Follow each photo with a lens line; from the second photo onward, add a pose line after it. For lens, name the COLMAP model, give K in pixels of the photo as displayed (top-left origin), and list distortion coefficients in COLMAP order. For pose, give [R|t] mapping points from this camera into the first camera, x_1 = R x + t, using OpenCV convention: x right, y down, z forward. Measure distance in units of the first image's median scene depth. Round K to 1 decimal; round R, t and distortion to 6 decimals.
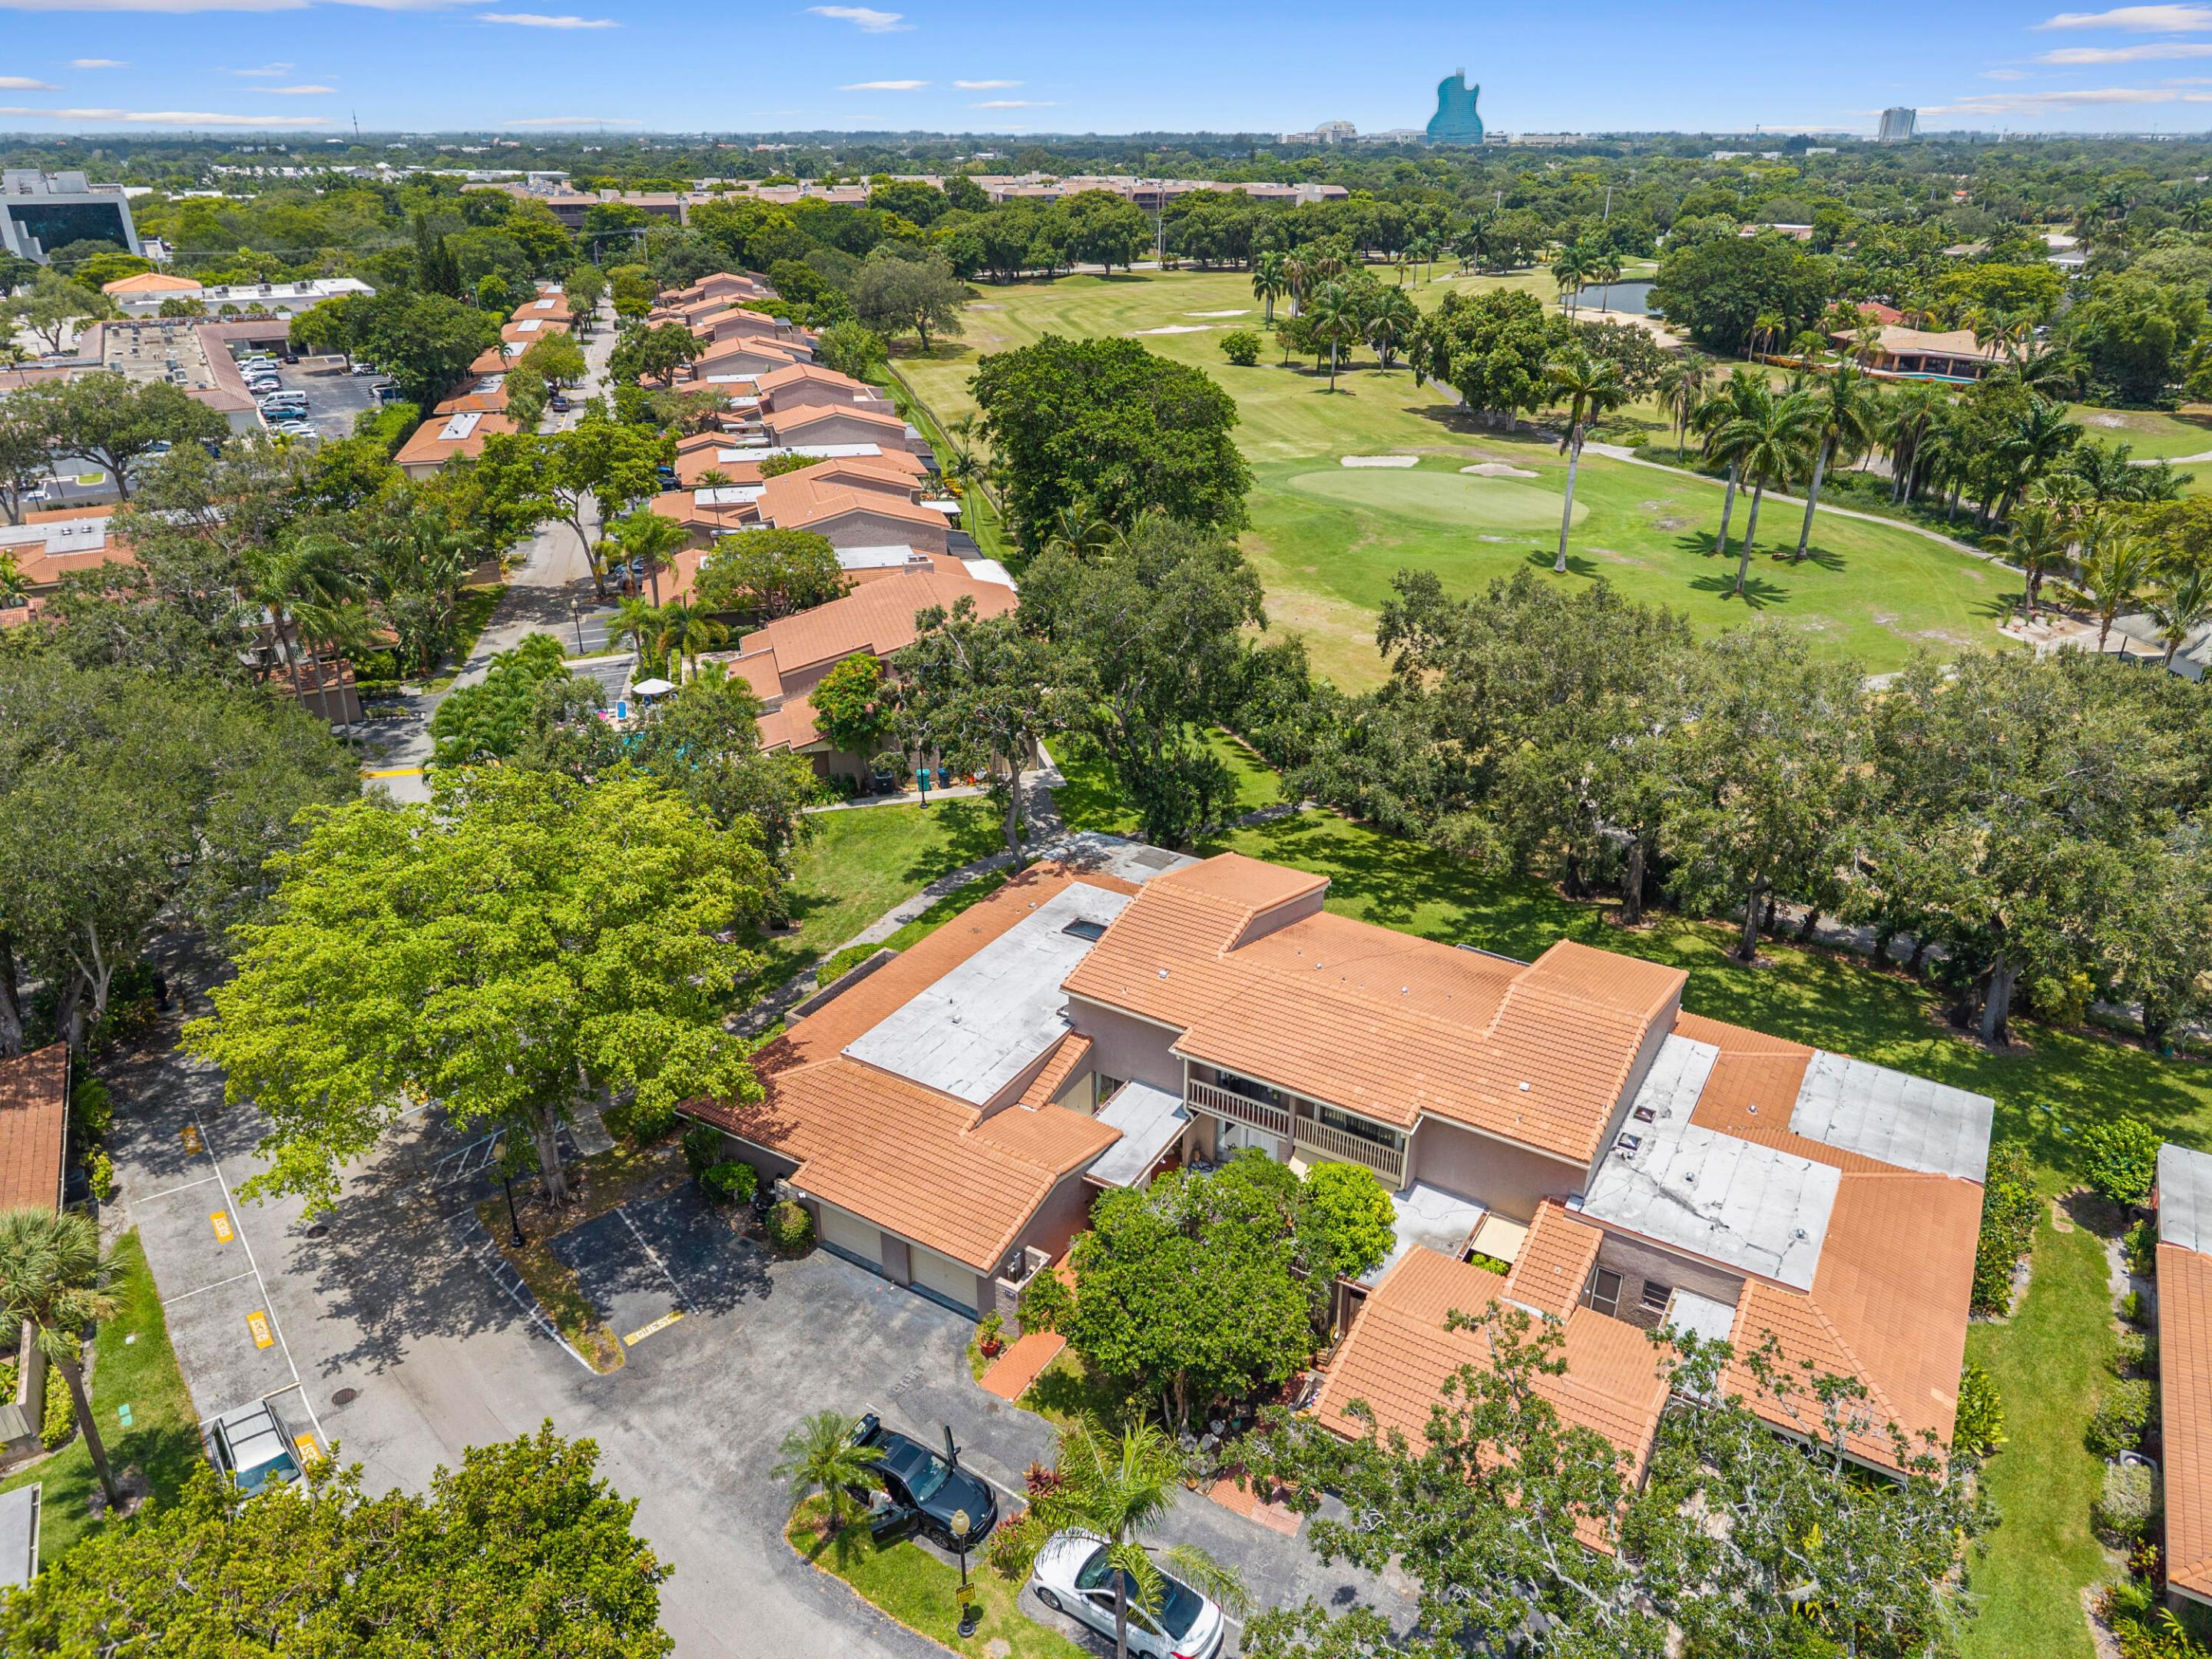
lens RADIAL K [[1533.6, 0, 1106.0], [0, 1533.6, 829.5], [0, 0, 1]] dist [0.007596, -0.013341]
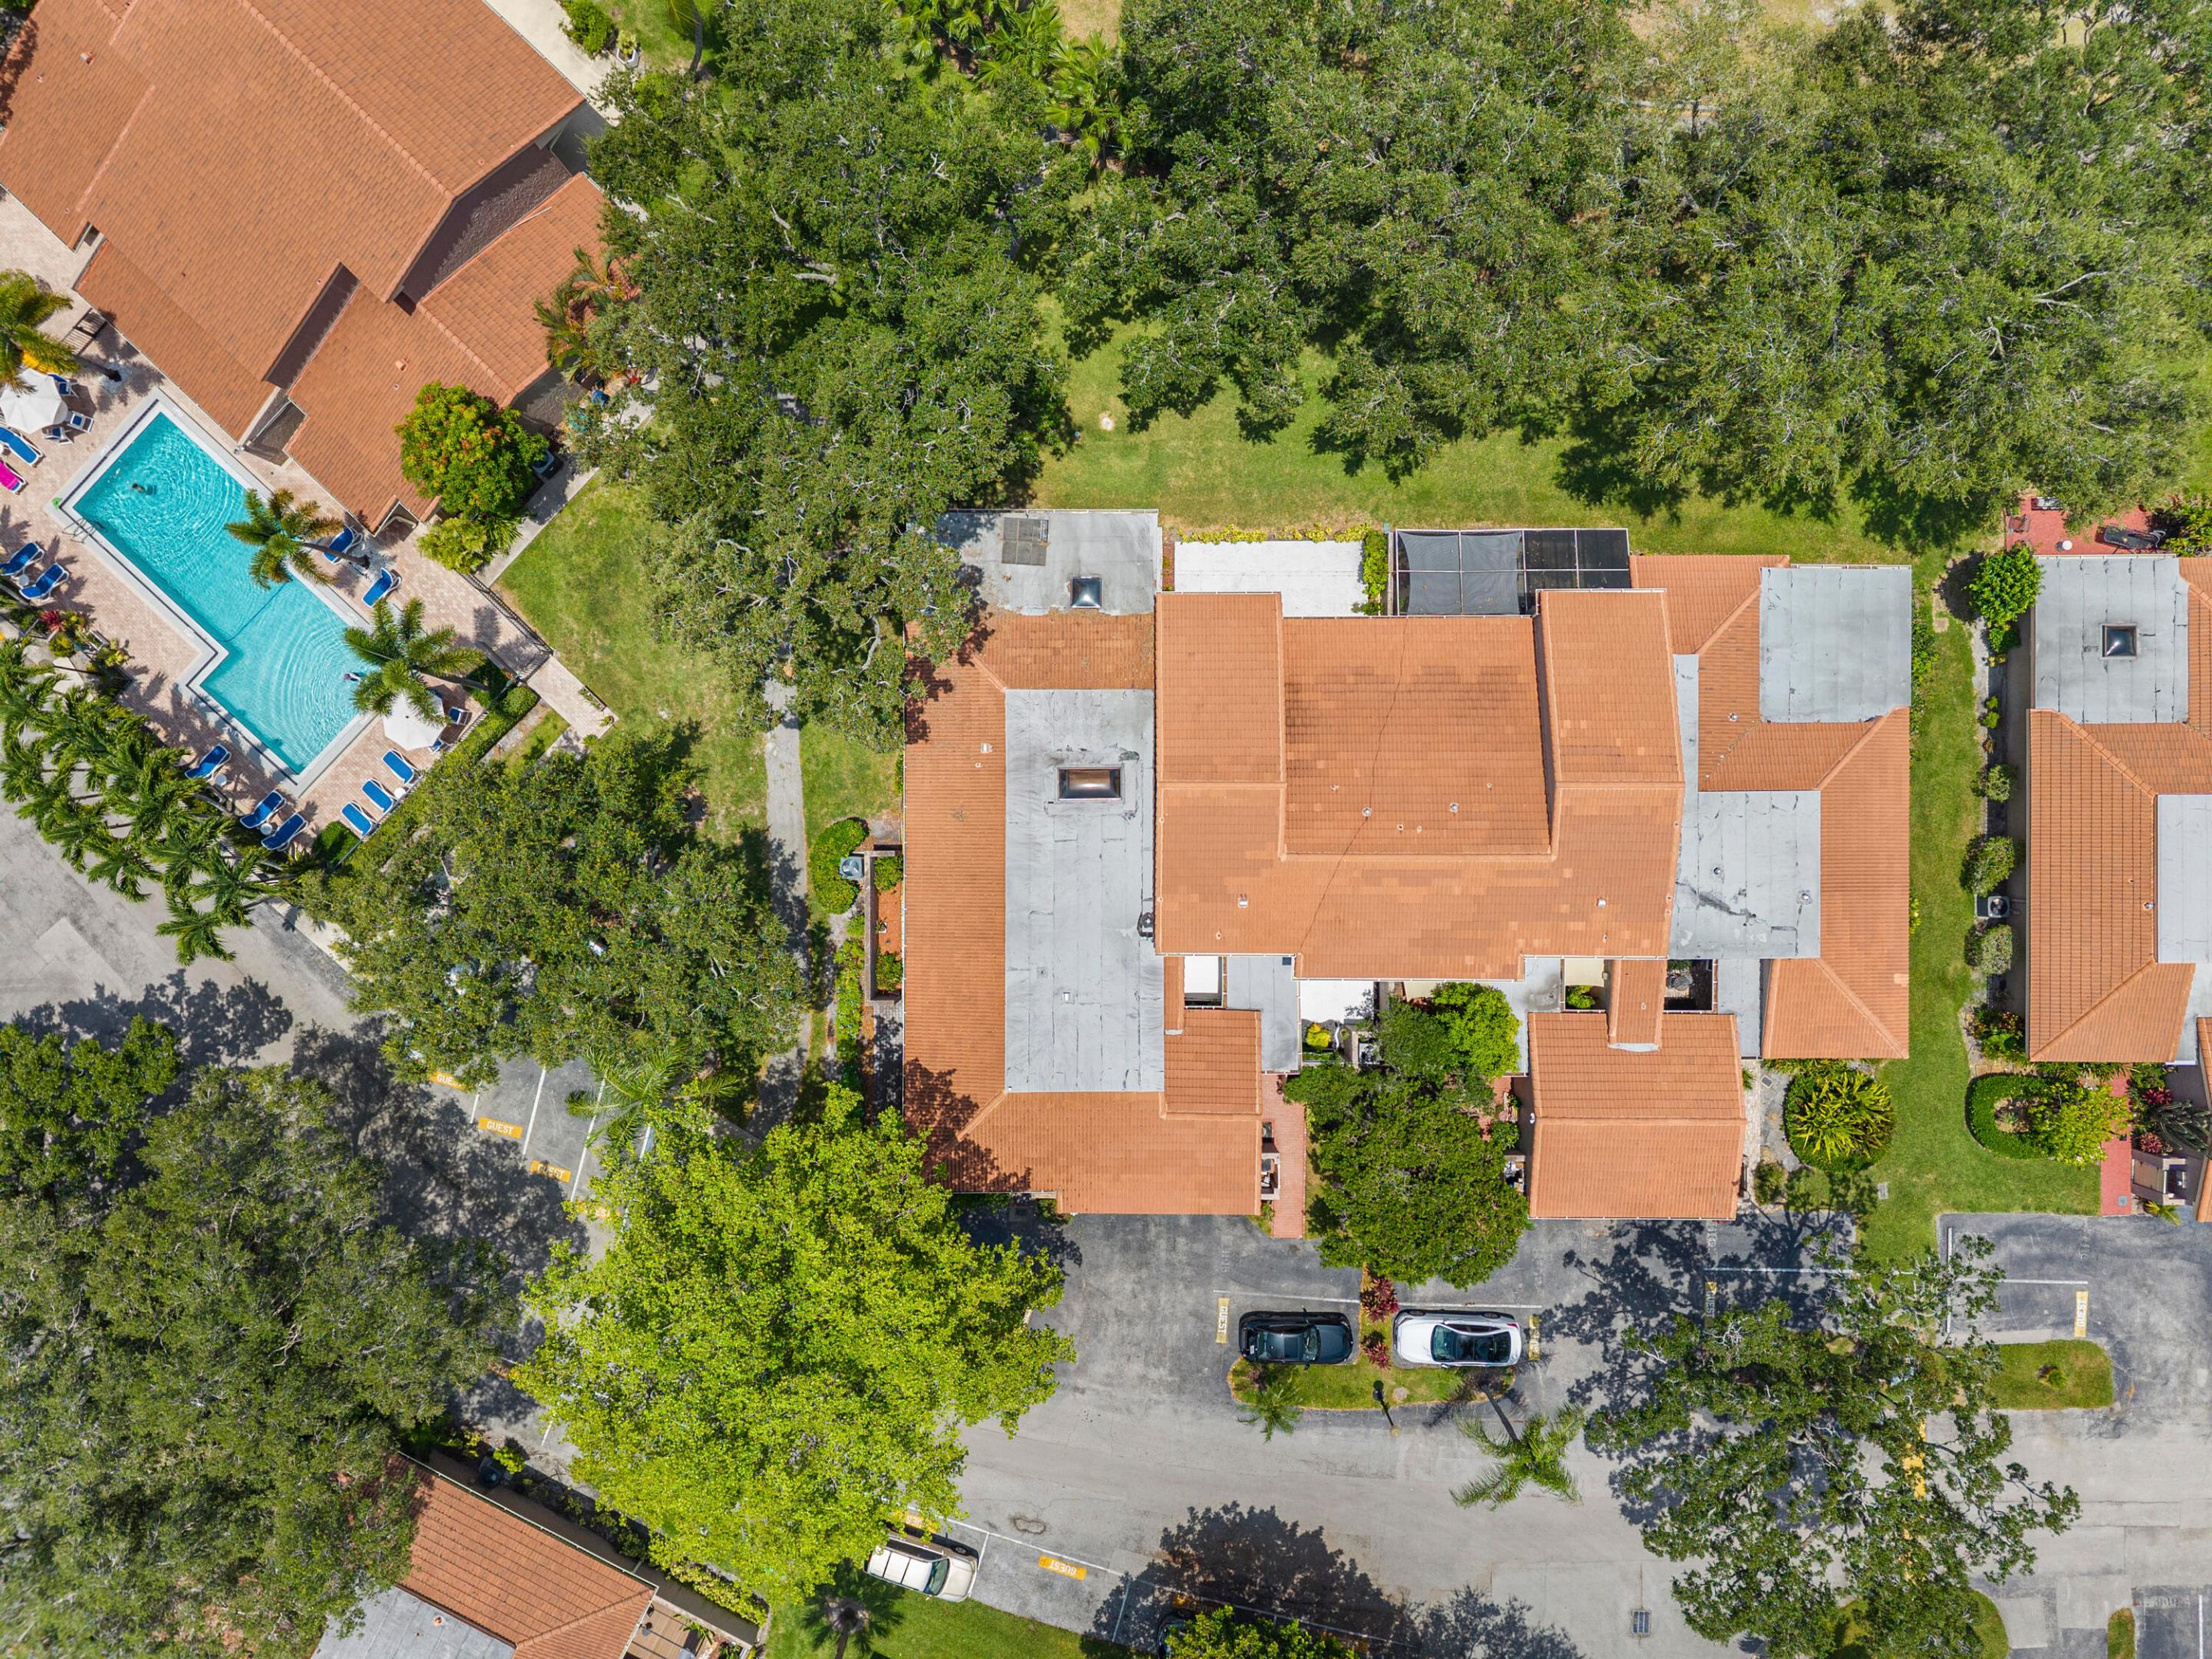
lens RADIAL K [[1506.8, 0, 1106.0], [0, 1506.8, 829.5], [0, 0, 1]] dist [0.021507, -0.001080]
pose [[0.849682, -0.527272, -0.004919, -0.010102], [0.215000, 0.337918, 0.916290, -0.868091], [-0.481472, -0.779613, 0.400486, 0.675705]]
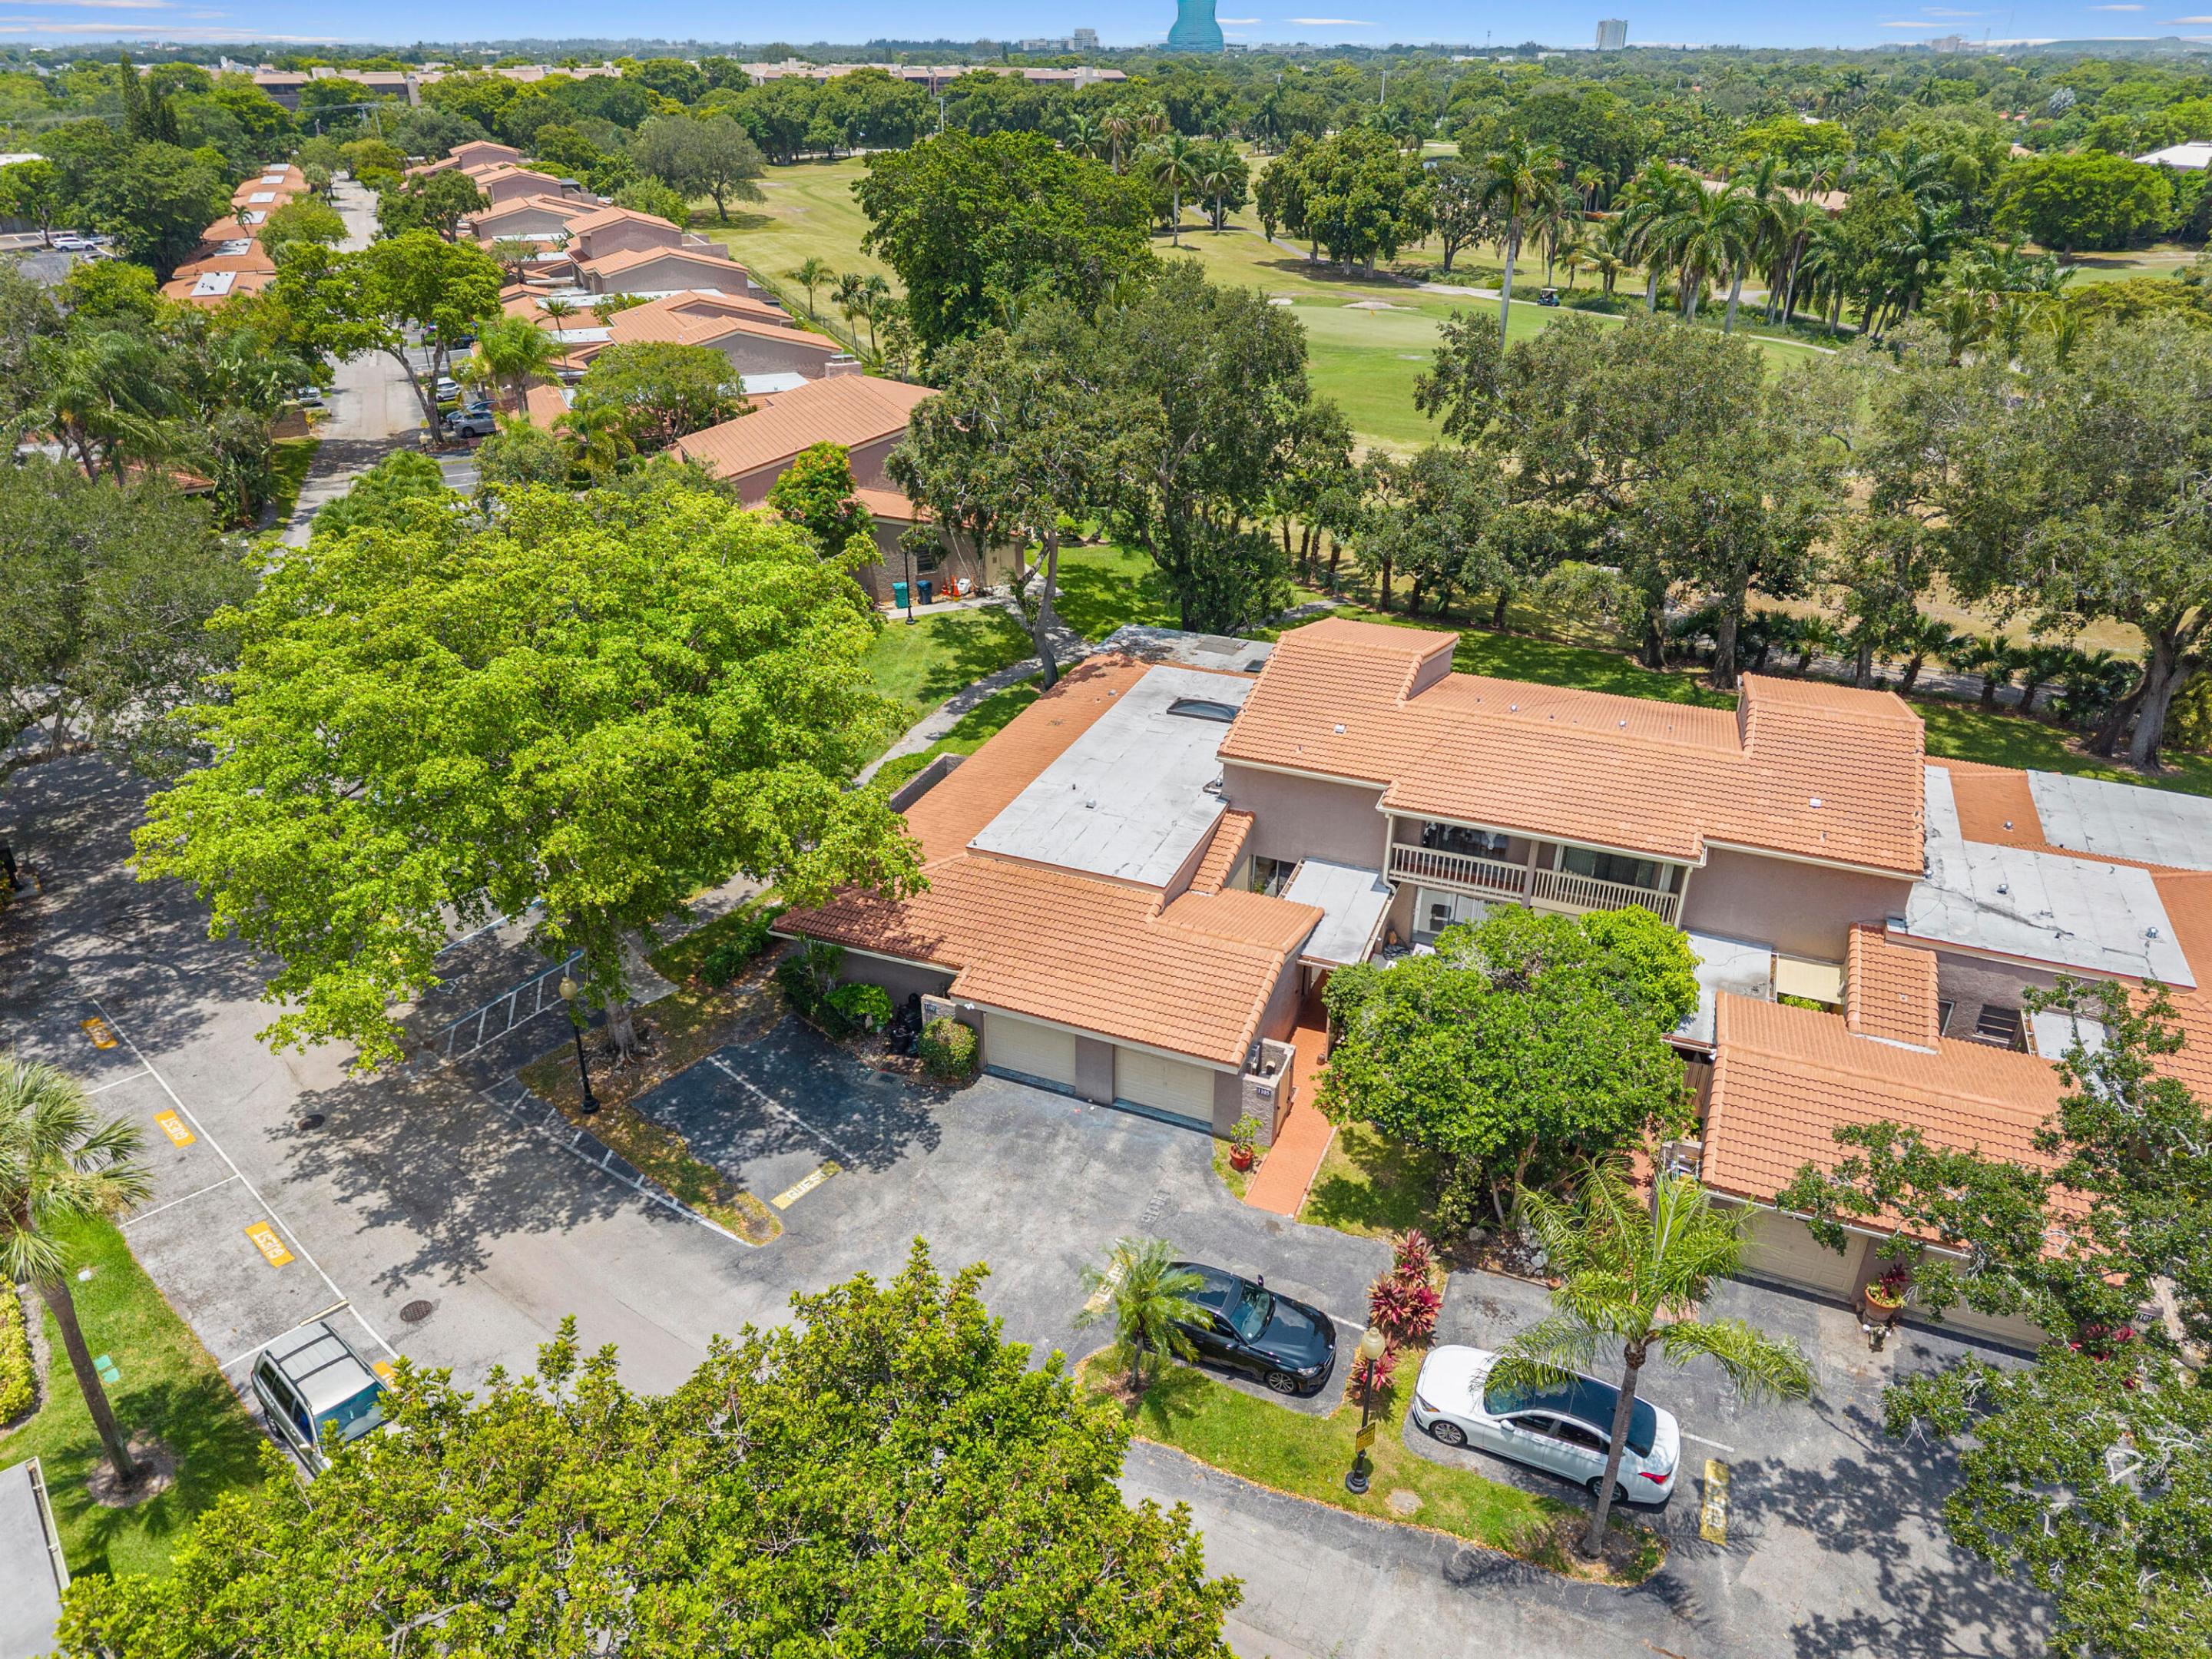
lens RADIAL K [[1533.6, 0, 1106.0], [0, 1533.6, 829.5], [0, 0, 1]] dist [0.007596, -0.013341]
pose [[0.986239, -0.072841, 0.148412, -0.217319], [0.067159, 0.996818, 0.042945, 0.105355], [-0.151068, -0.032386, 0.987993, 0.186201]]
